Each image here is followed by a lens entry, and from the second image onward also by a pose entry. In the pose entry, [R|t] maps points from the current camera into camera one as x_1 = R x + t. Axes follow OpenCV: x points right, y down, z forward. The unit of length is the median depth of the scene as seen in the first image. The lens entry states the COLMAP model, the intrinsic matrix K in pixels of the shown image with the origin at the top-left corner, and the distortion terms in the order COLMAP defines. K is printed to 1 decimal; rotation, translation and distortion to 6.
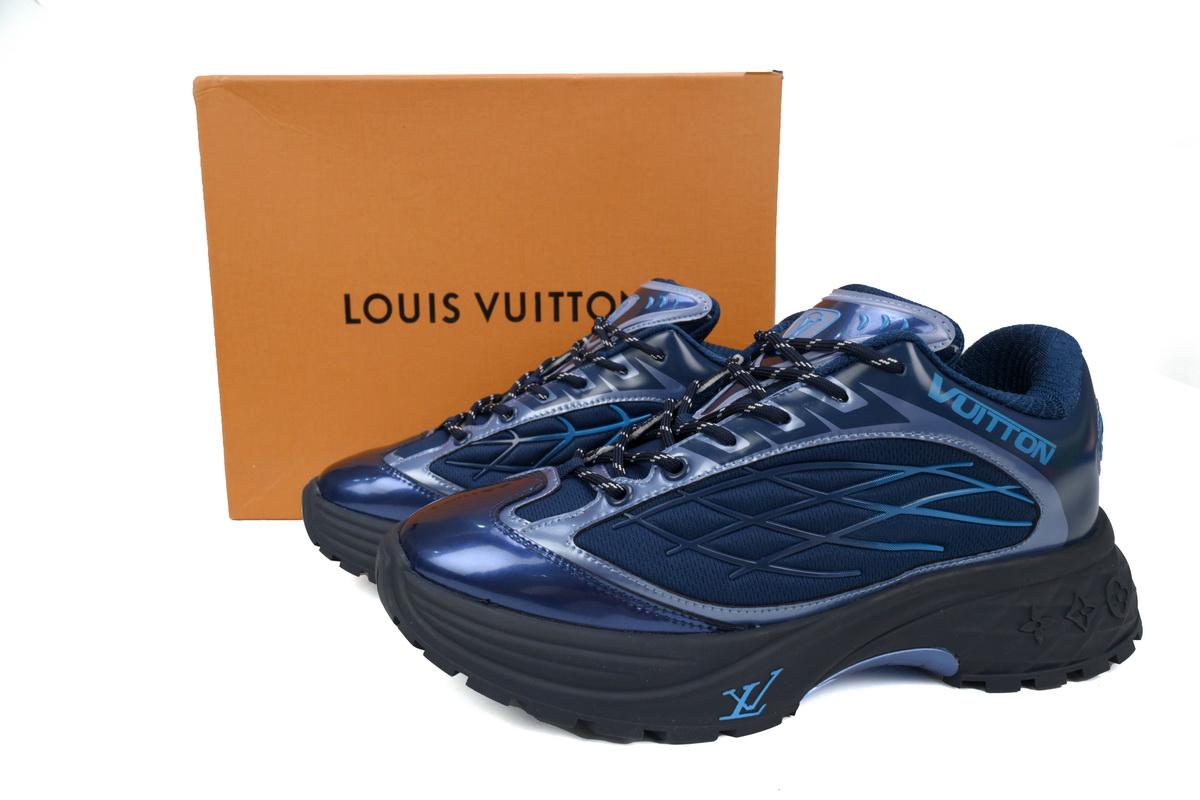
lens RADIAL K [[848.7, 0, 598.1], [0, 848.7, 403.3], [0, 0, 1]] dist [0.010215, 0.000120]
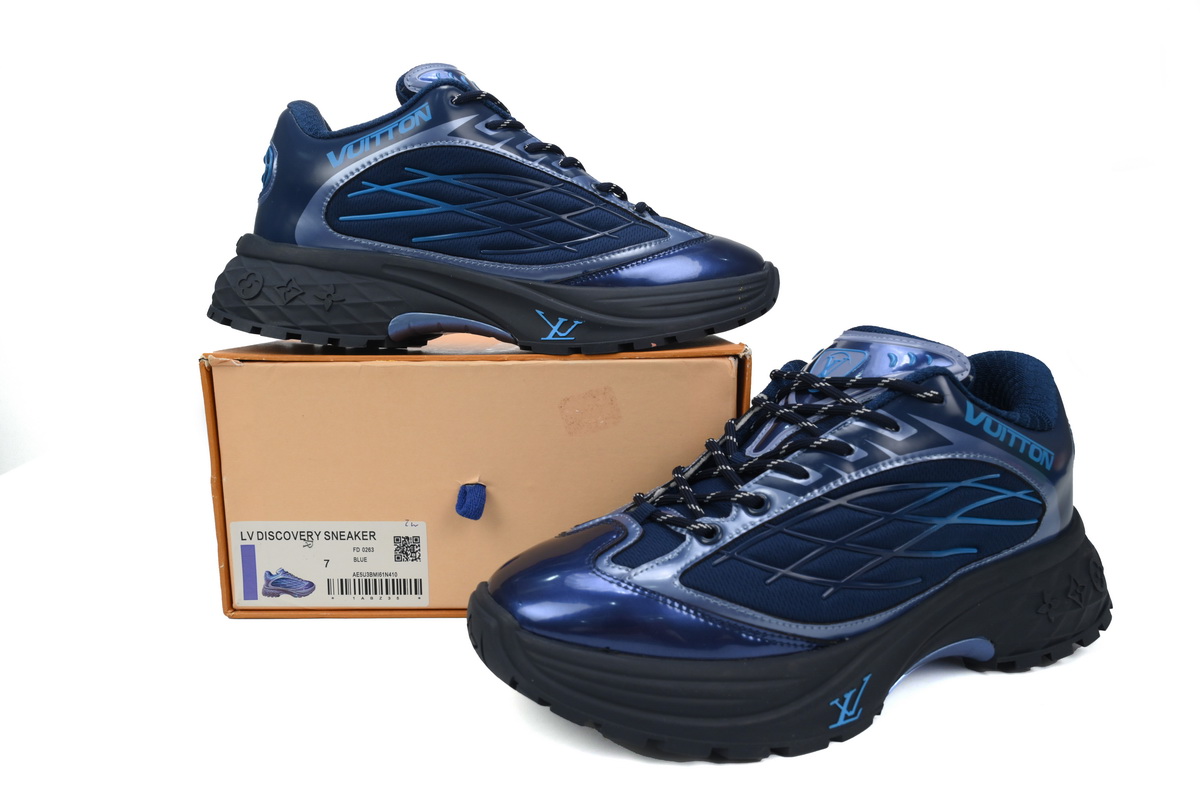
lens RADIAL K [[848.7, 0, 591.9], [0, 848.7, 401.9], [0, 0, 1]] dist [0.010215, 0.000120]
pose [[0.975285, -0.074975, 0.207840, -0.337130], [0.082398, 0.996226, -0.027276, -0.042909], [-0.205011, 0.043727, 0.977782, -0.034187]]
